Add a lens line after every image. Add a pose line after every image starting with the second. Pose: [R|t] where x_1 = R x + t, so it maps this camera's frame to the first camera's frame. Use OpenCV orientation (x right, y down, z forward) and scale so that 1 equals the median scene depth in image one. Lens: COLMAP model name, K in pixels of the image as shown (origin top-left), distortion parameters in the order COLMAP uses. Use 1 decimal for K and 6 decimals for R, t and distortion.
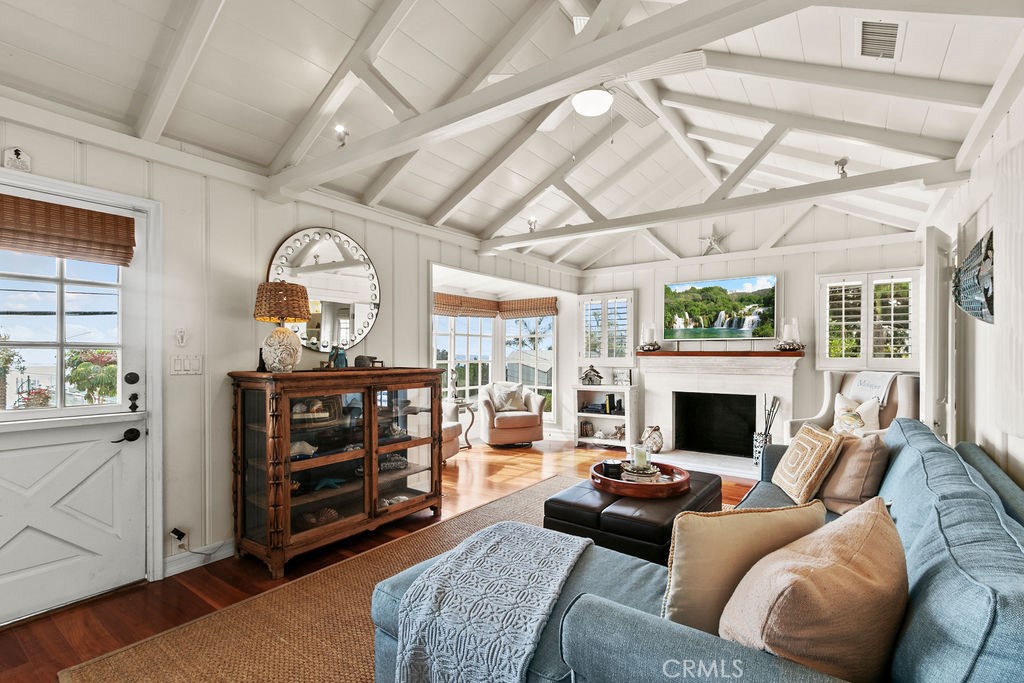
lens RADIAL K [[461.5, 0, 514.1], [0, 461.5, 358.3], [0, 0, 1]] dist [0.001283, 0.000036]
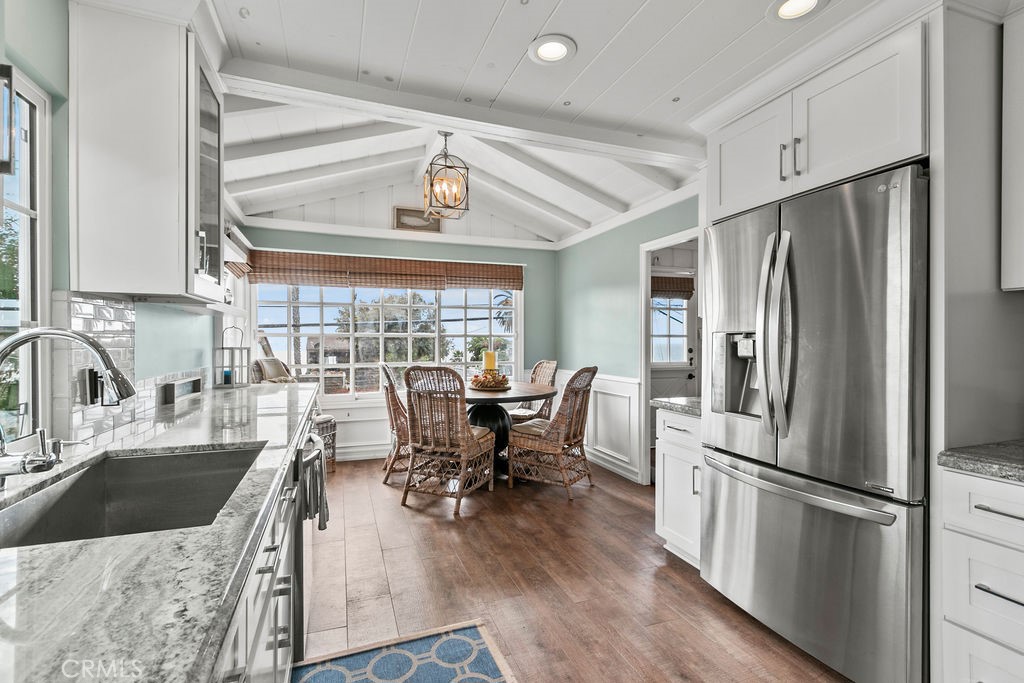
lens RADIAL K [[481.3, 0, 496.2], [0, 481.3, 334.4], [0, 0, 1]] dist [0.002076, -0.000117]
pose [[0.824071, -0.016771, -0.566238, -0.156446], [-0.001928, 0.999473, -0.032409, 0.021868], [0.566483, 0.027799, 0.823605, -0.735151]]
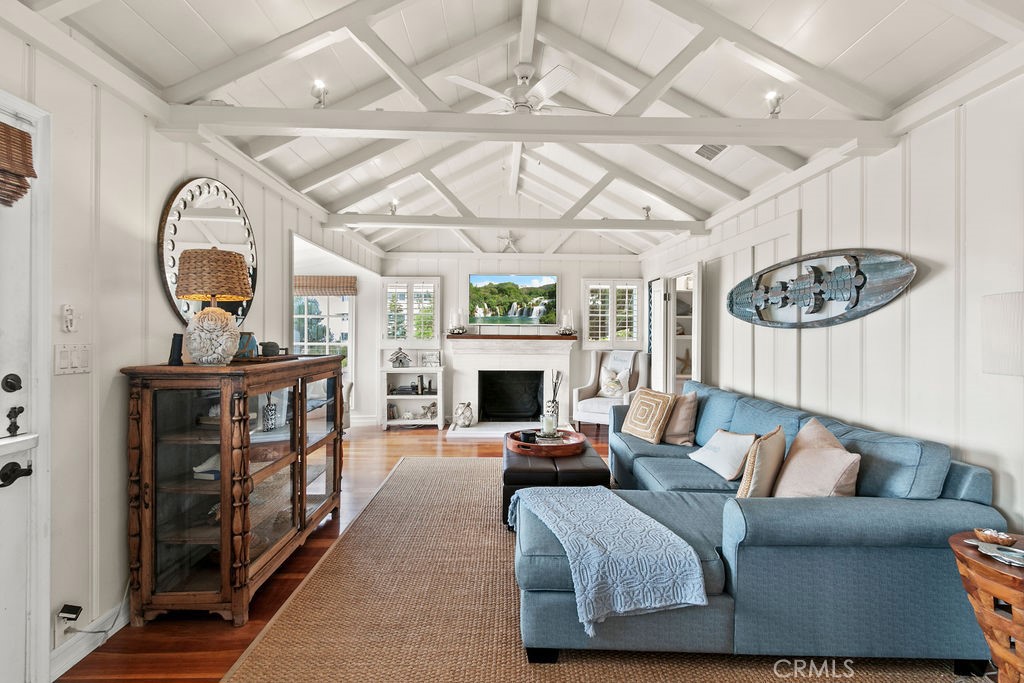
lens RADIAL K [[481.3, 0, 496.2], [0, 481.3, 334.4], [0, 0, 1]] dist [0.002076, -0.000117]
pose [[0.800895, 0.003865, 0.598793, -0.366311], [-0.000709, 0.999985, -0.005506, -0.010680], [-0.598805, 0.003986, 0.800885, 0.038789]]
